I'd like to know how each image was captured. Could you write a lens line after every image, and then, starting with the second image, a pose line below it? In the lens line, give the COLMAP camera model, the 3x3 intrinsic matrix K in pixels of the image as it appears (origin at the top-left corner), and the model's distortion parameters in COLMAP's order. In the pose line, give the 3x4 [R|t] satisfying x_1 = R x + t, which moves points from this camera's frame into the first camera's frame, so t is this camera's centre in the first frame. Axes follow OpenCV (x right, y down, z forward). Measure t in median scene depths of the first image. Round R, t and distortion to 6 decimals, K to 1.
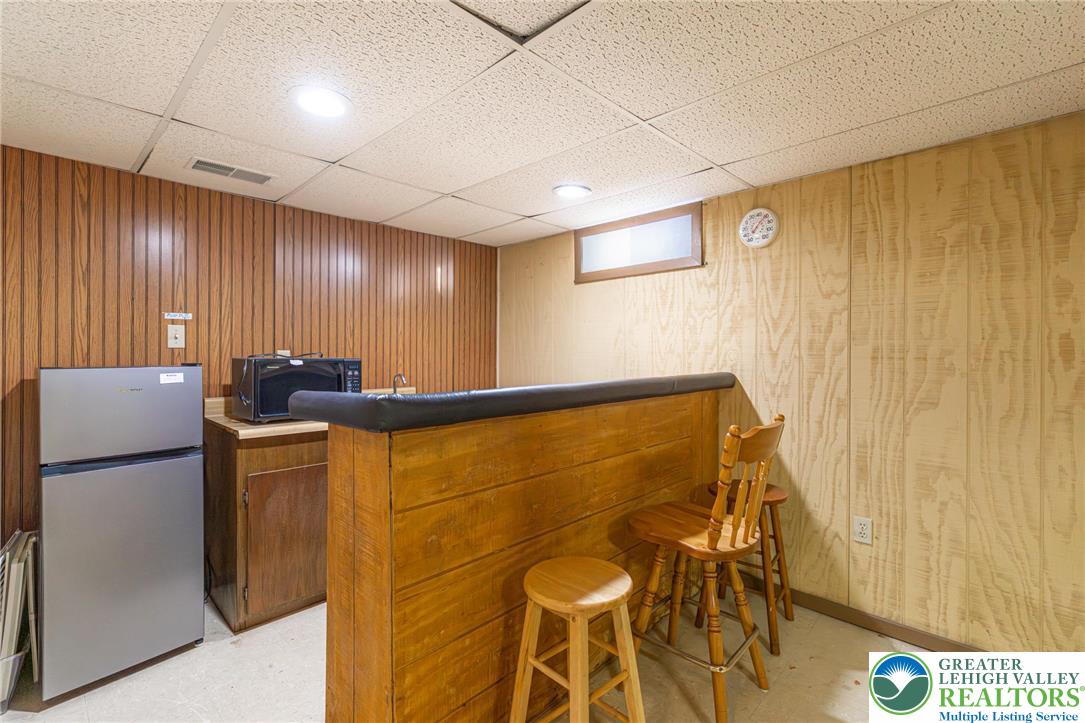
lens RADIAL K [[485.0, 0, 542.5], [0, 485.0, 361.5], [0, 0, 1]] dist [-0.000001, 0.000561]
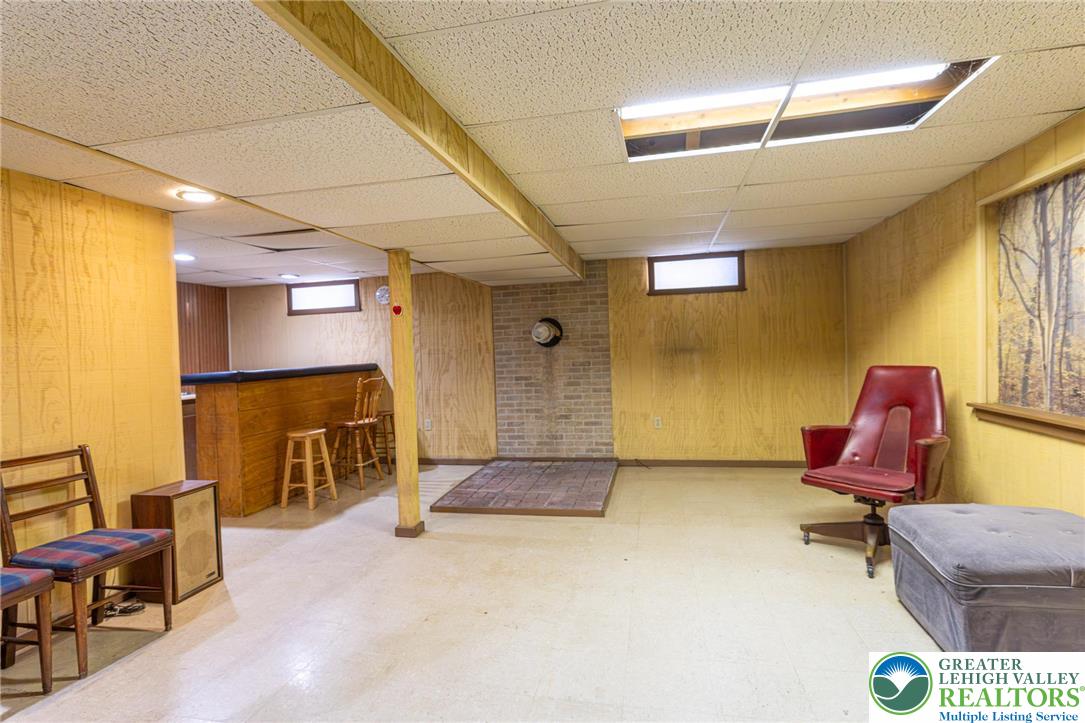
lens RADIAL K [[523.2, 0, 542.5], [0, 523.2, 361.5], [0, 0, 1]] dist [-0.029769, -0.000074]
pose [[0.846557, -0.041187, 0.530702, -0.242280], [0.044506, 0.998988, 0.006535, 0.041348], [-0.530434, 0.018087, 0.847533, -1.603859]]
